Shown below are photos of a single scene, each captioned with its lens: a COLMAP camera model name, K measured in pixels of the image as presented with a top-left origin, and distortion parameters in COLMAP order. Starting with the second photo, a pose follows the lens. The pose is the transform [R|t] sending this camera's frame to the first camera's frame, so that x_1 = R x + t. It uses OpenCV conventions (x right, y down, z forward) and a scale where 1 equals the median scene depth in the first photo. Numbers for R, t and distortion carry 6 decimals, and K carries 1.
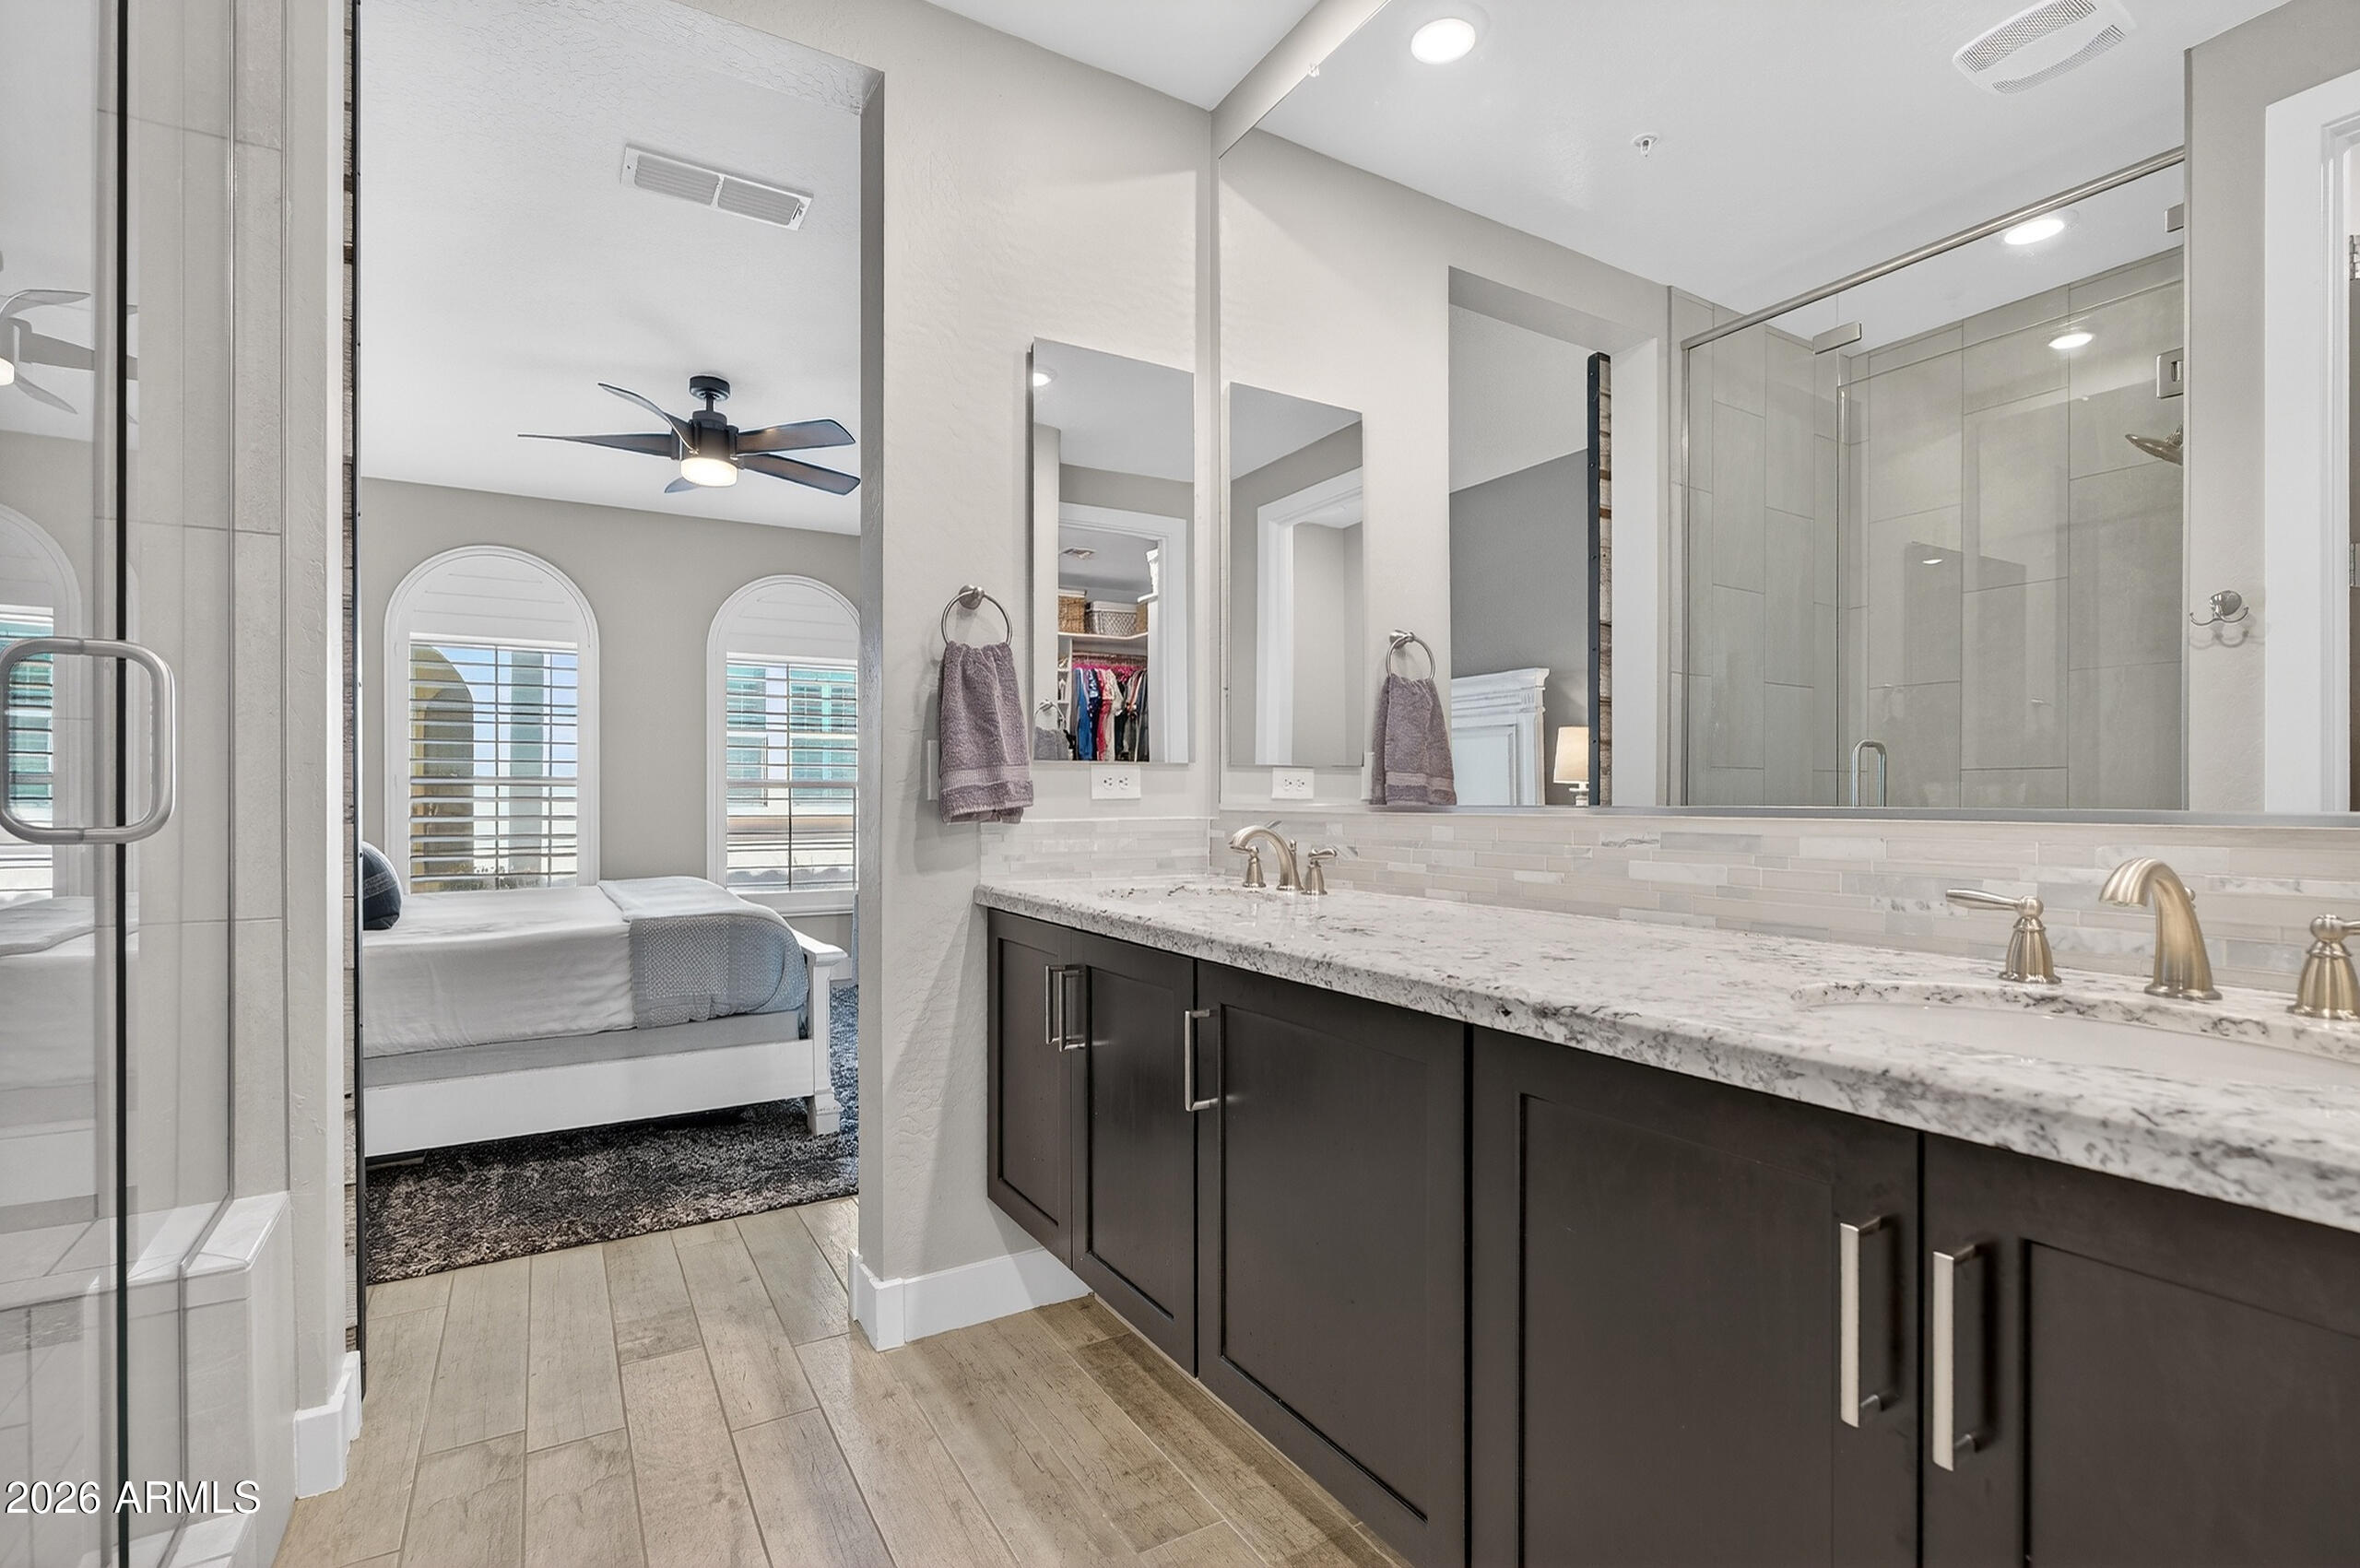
lens RADIAL K [[1079.3, 0, 1171.7], [0, 1079.3, 776.9], [0, 0, 1]] dist [-0.012662, 0.001969]
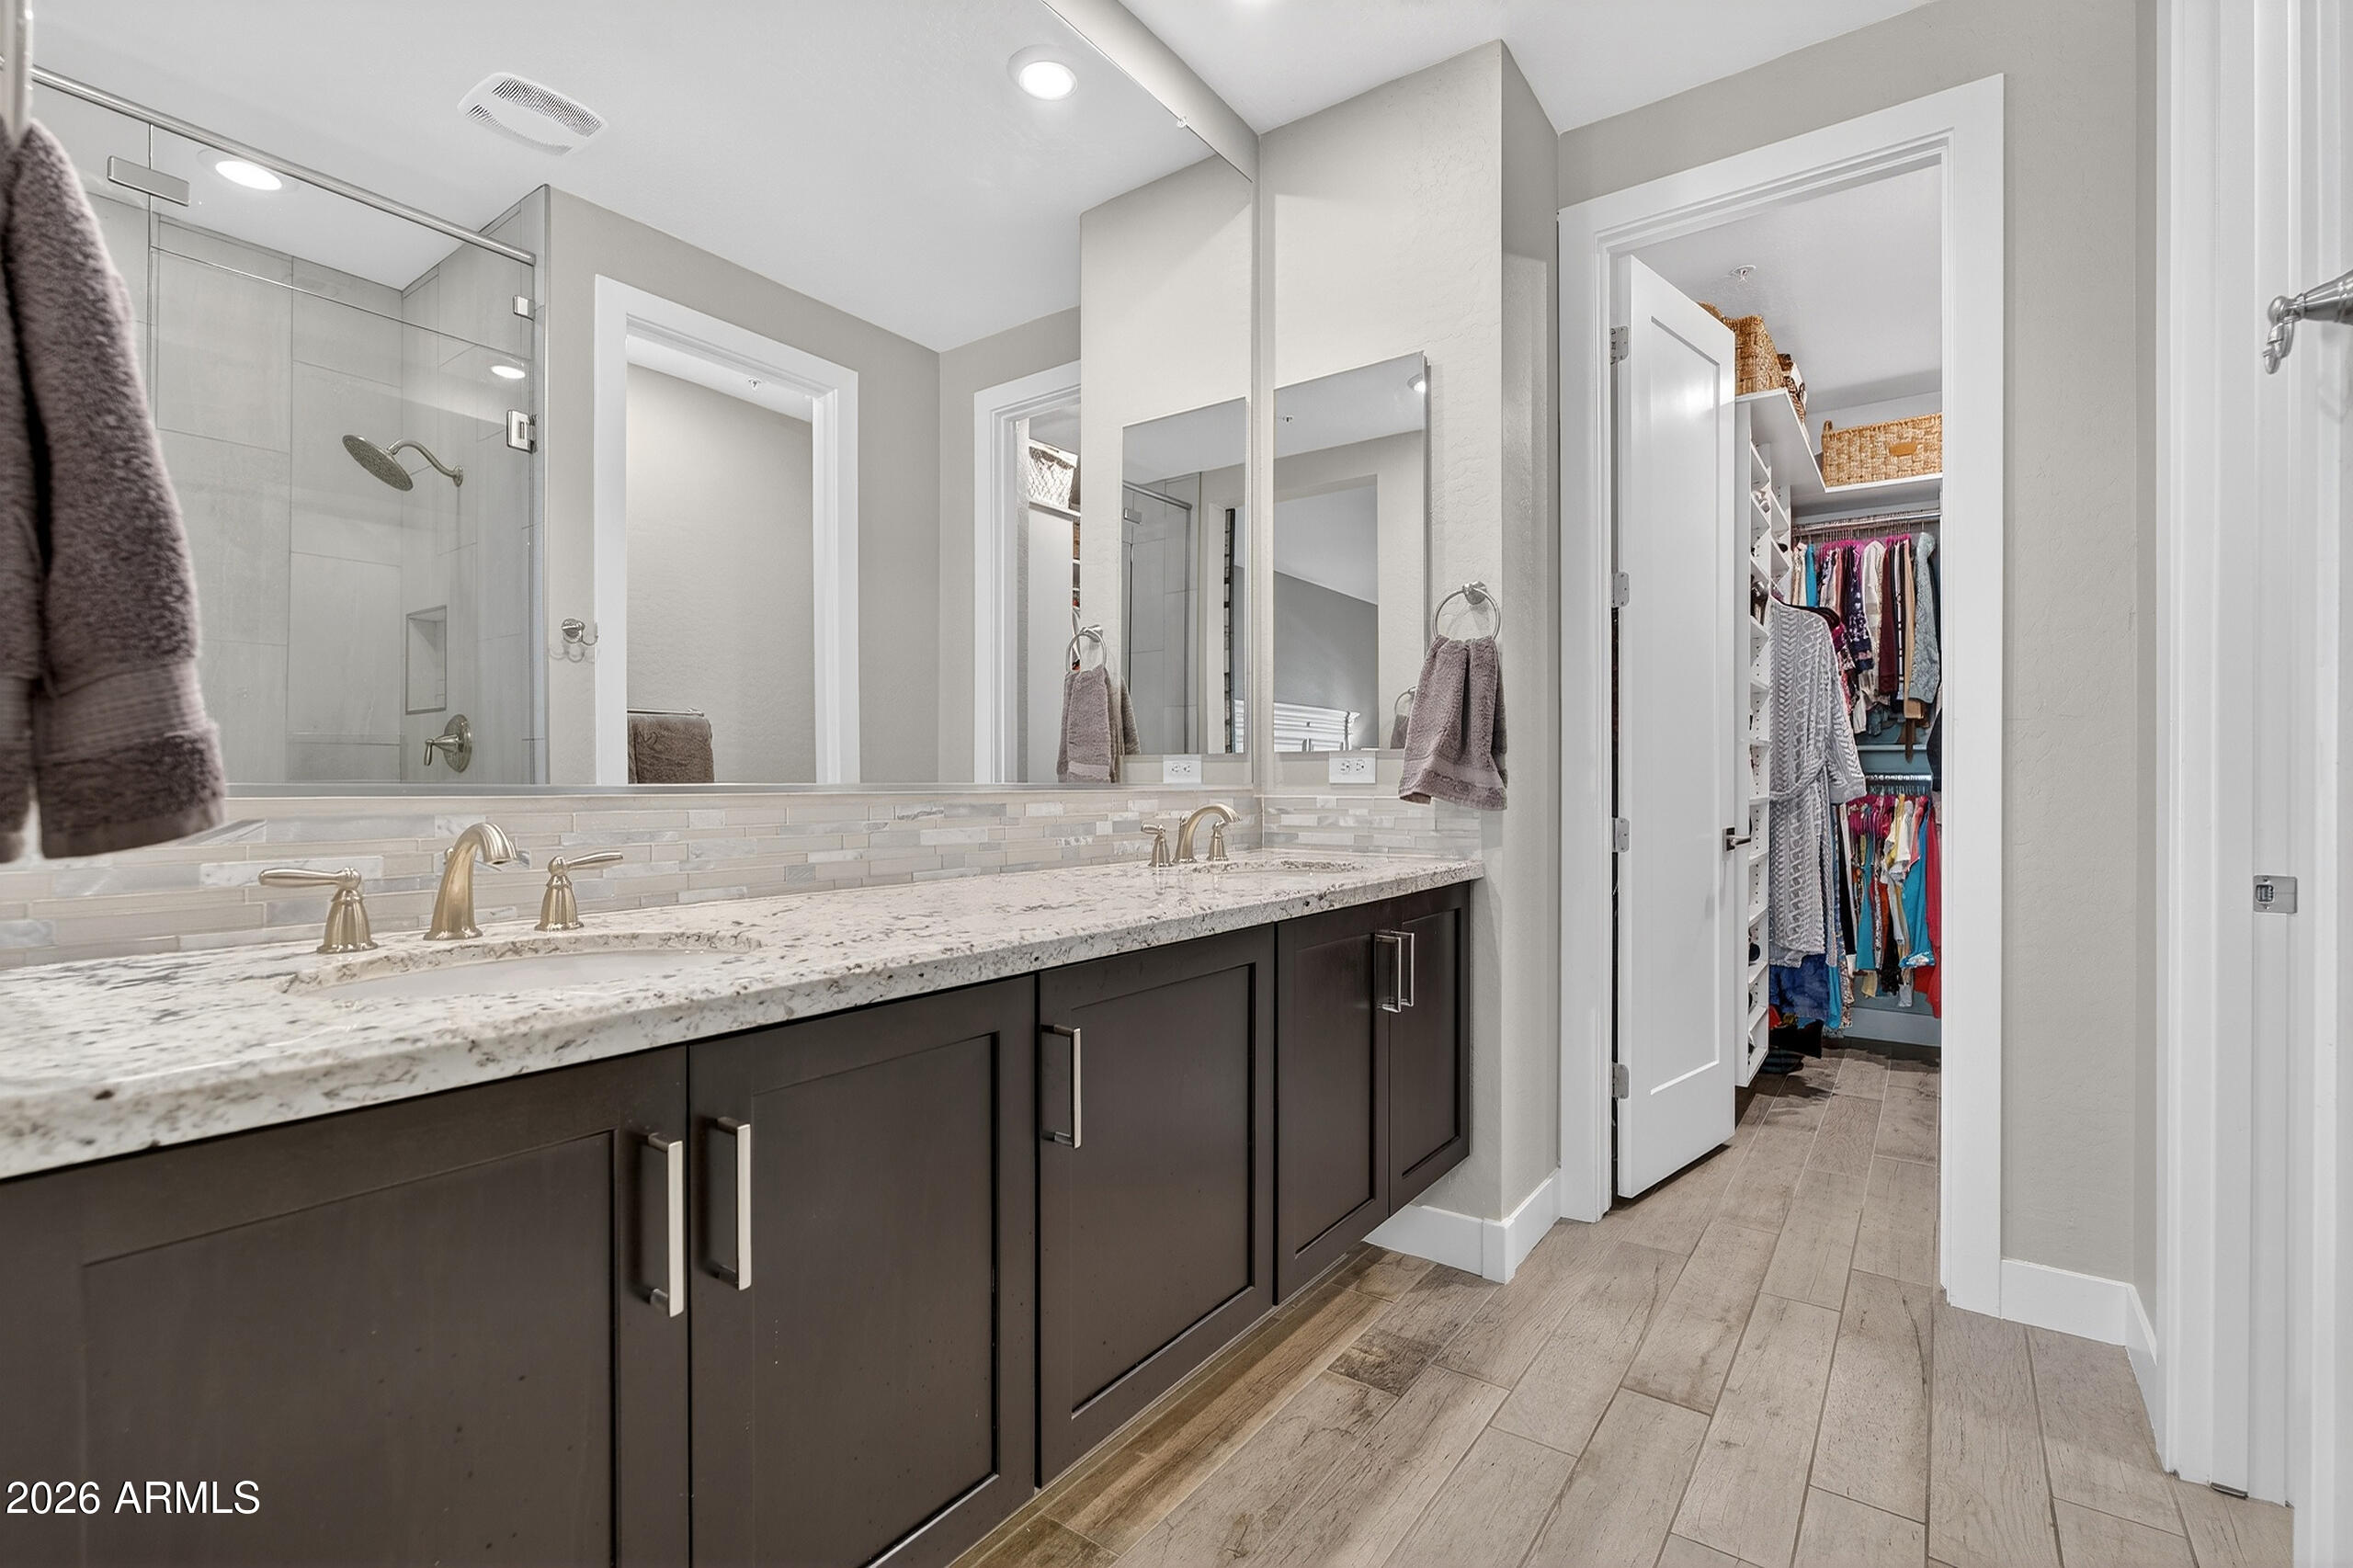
lens RADIAL K [[1058.5, 0, 1184.0], [0, 1058.5, 779.0], [0, 0, 1]] dist [-0.018804, 0.011118]
pose [[-0.393841, -0.006729, 0.919154, -0.808792], [-0.027667, 0.999607, -0.004537, 0.016256], [-0.918762, -0.027217, -0.393873, 1.245713]]
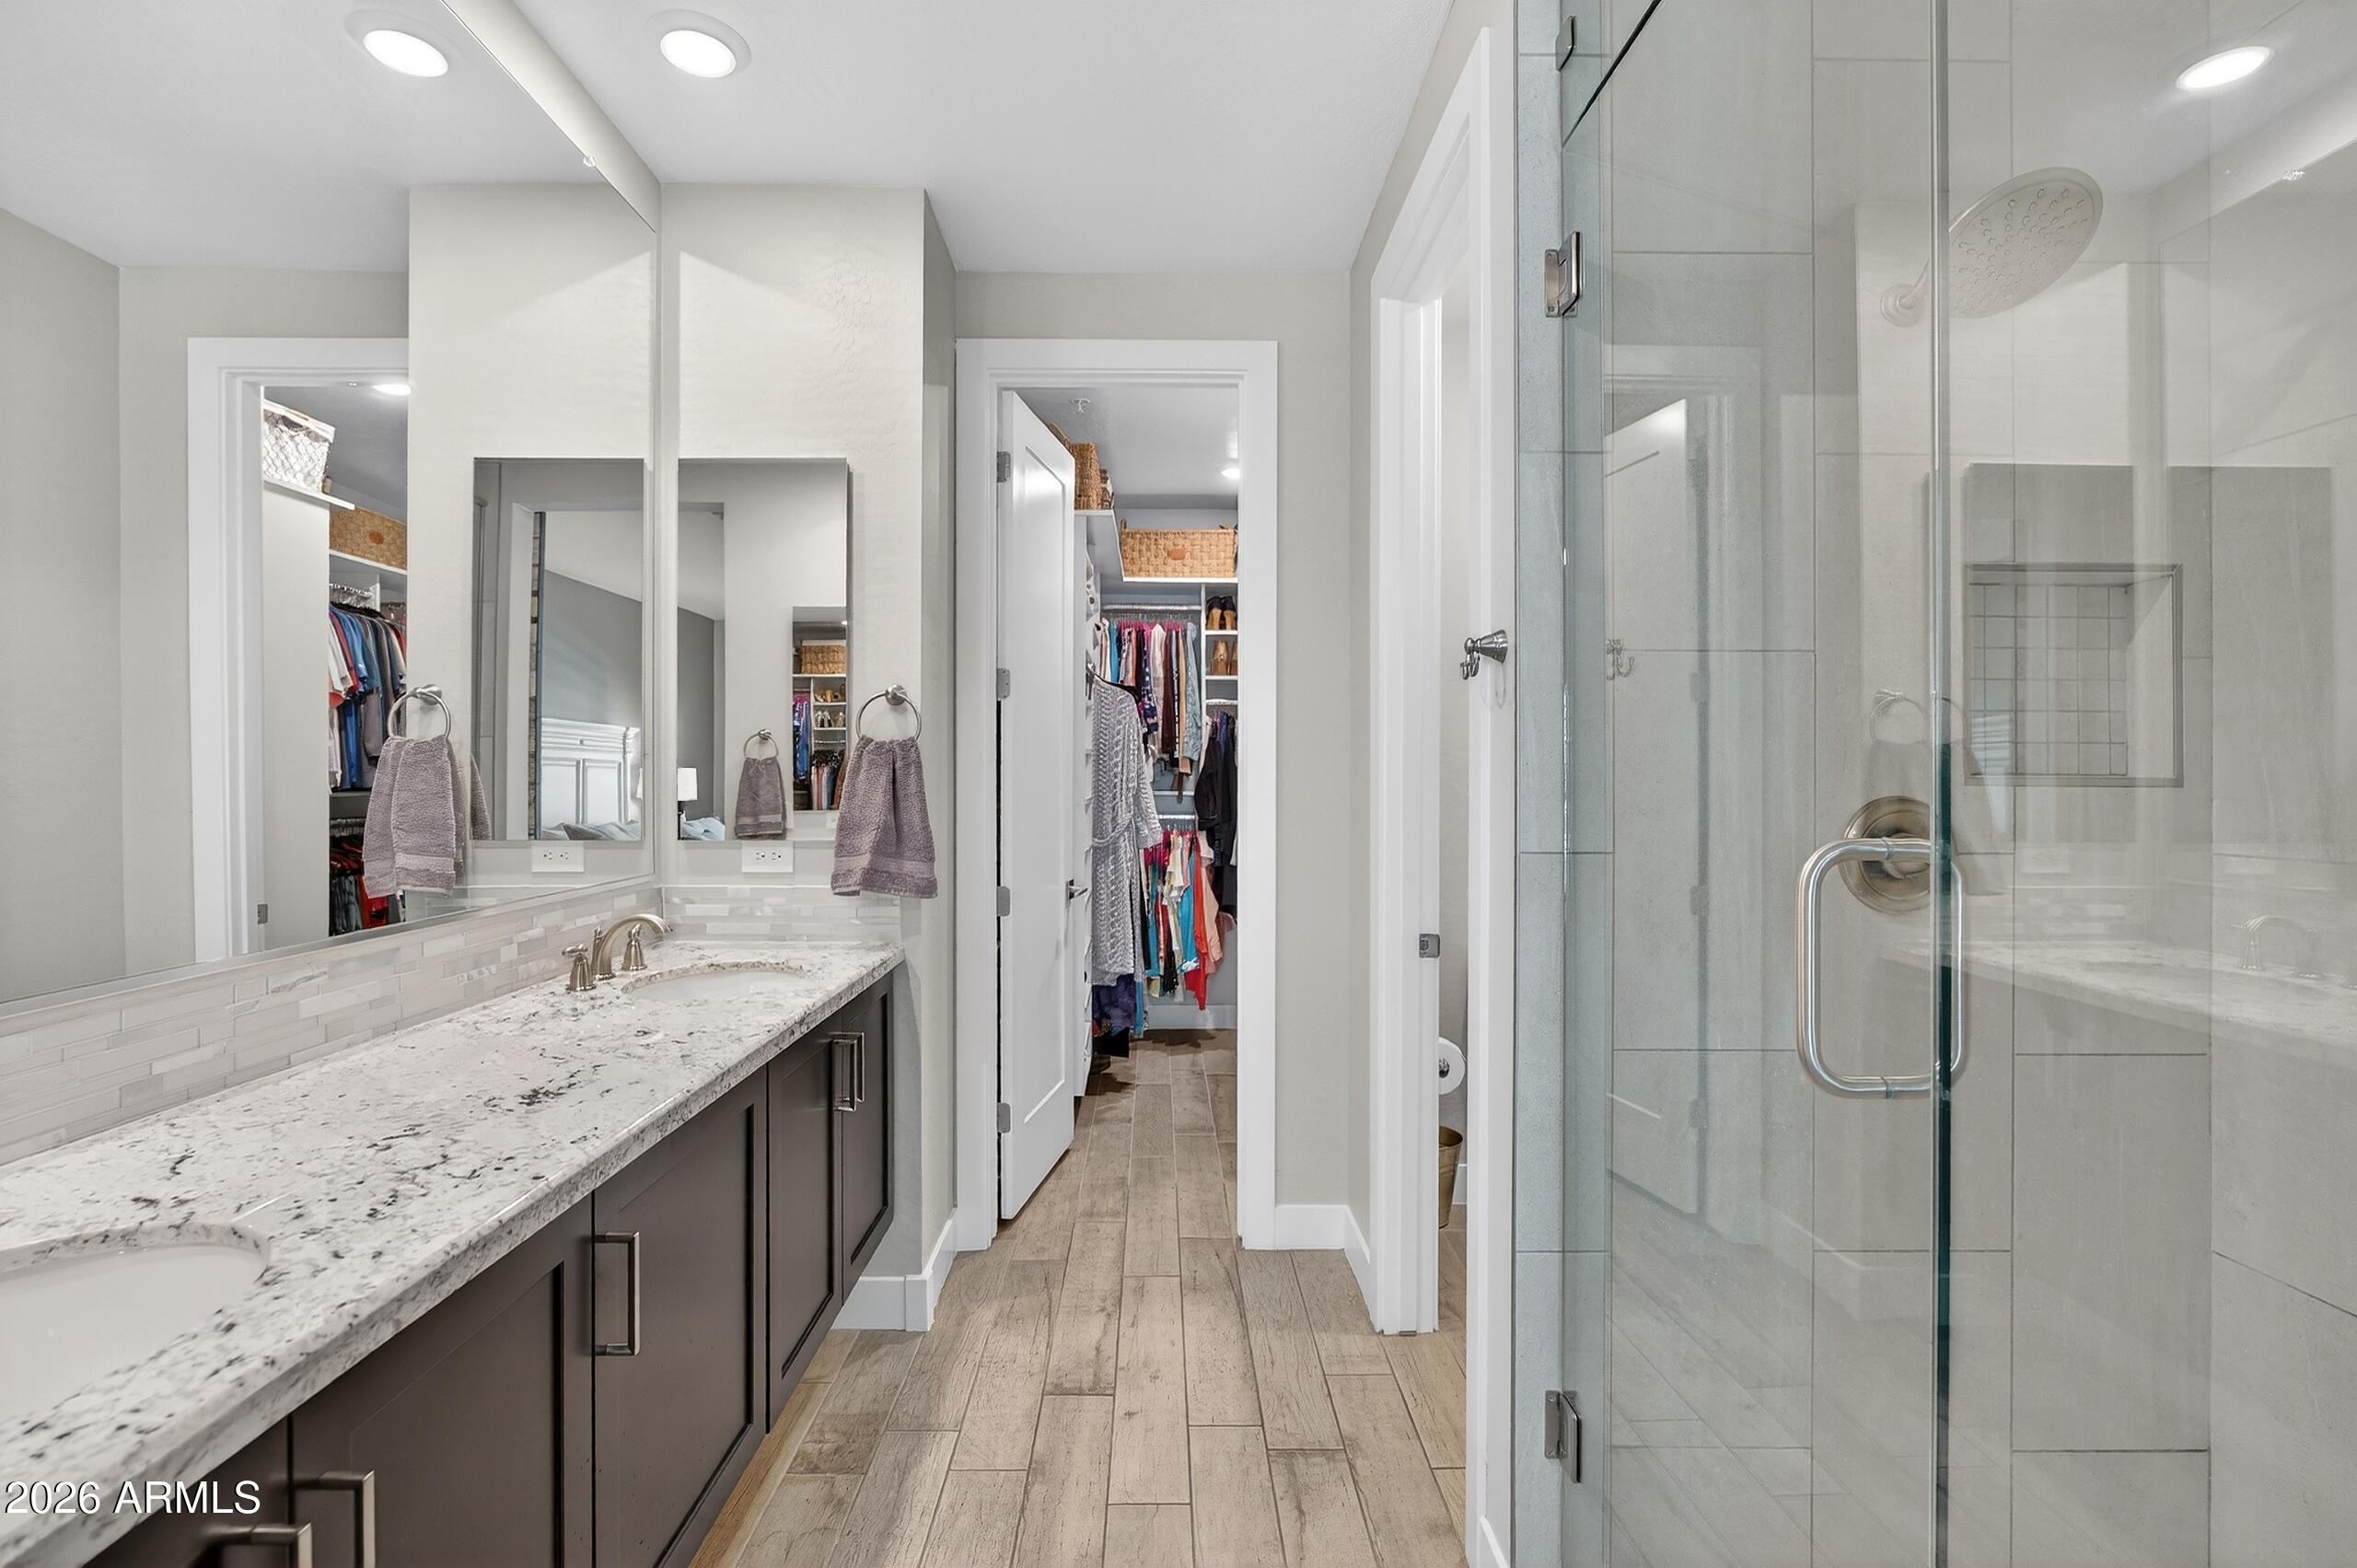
lens RADIAL K [[1078.0, 0, 1170.2], [0, 1078.0, 776.9], [0, 0, 1]] dist [-0.012662, 0.001969]
pose [[-0.863181, -0.010193, 0.504792, -0.774020], [-0.022590, 0.999575, -0.018444, -0.133551], [-0.504389, -0.027324, -0.863044, 1.505696]]
